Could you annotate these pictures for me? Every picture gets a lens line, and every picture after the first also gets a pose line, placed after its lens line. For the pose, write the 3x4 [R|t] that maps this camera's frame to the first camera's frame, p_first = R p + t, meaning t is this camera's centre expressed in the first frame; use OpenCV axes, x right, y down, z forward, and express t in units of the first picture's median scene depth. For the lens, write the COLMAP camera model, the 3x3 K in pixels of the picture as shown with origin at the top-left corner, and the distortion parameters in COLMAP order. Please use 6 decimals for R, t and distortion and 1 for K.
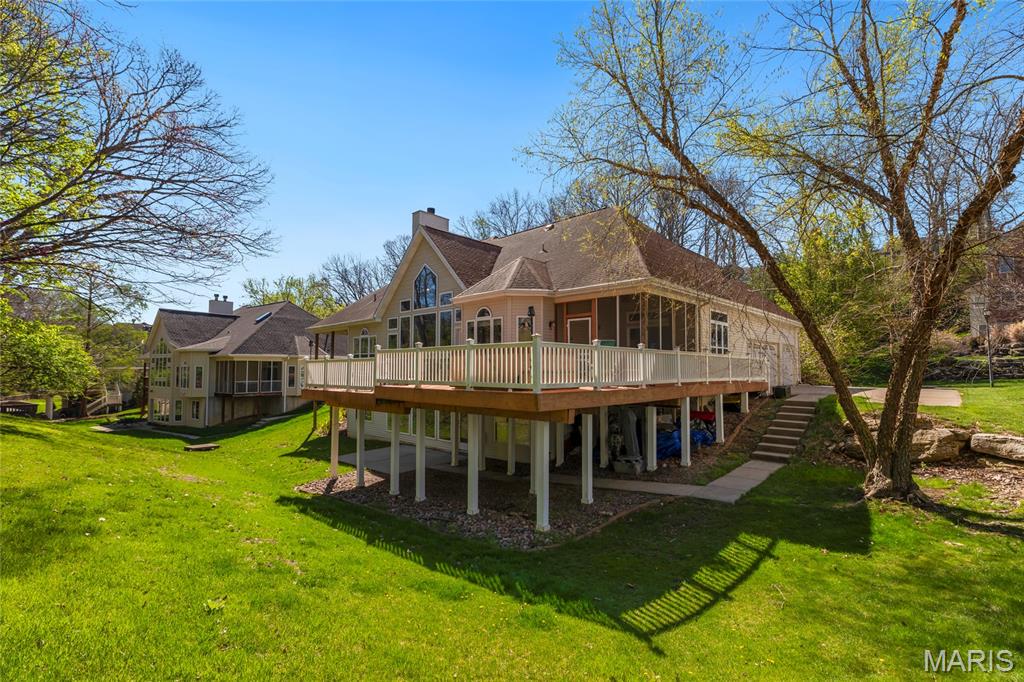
lens RADIAL K [[458.7, 0, 512.0], [0, 458.7, 341.0], [0, 0, 1]] dist [0.000638, 0.000175]
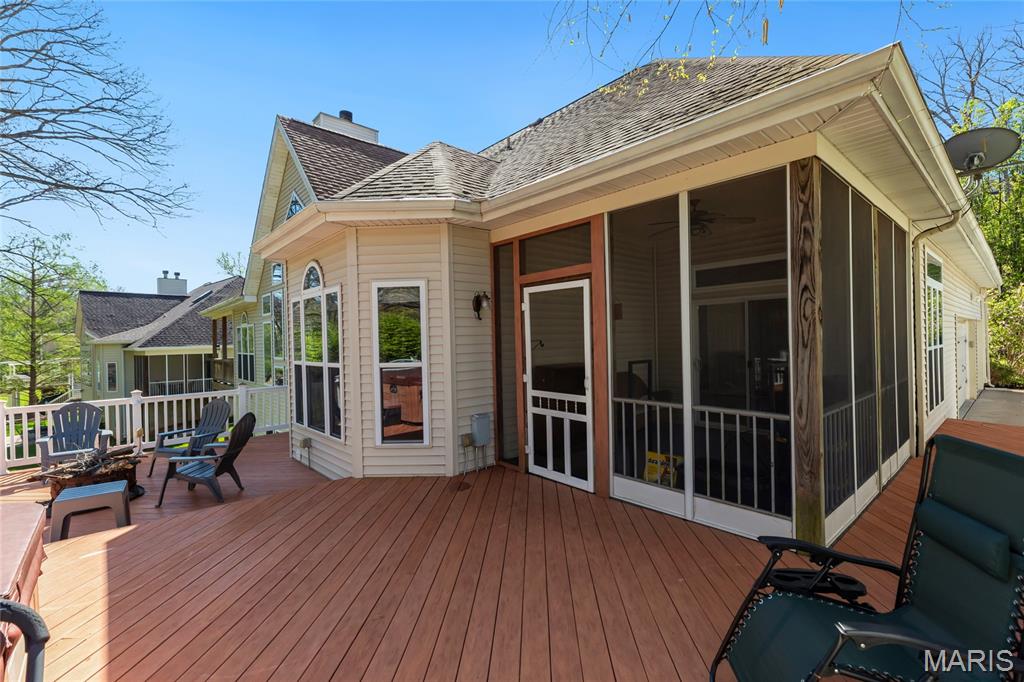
lens RADIAL K [[458.7, 0, 512.0], [0, 458.7, 341.0], [0, 0, 1]] dist [0.000638, 0.000175]
pose [[0.997316, -0.023448, -0.069356, 0.057434], [0.027812, 0.997649, 0.062641, -0.012609], [0.067724, -0.064402, 0.995623, 0.280710]]
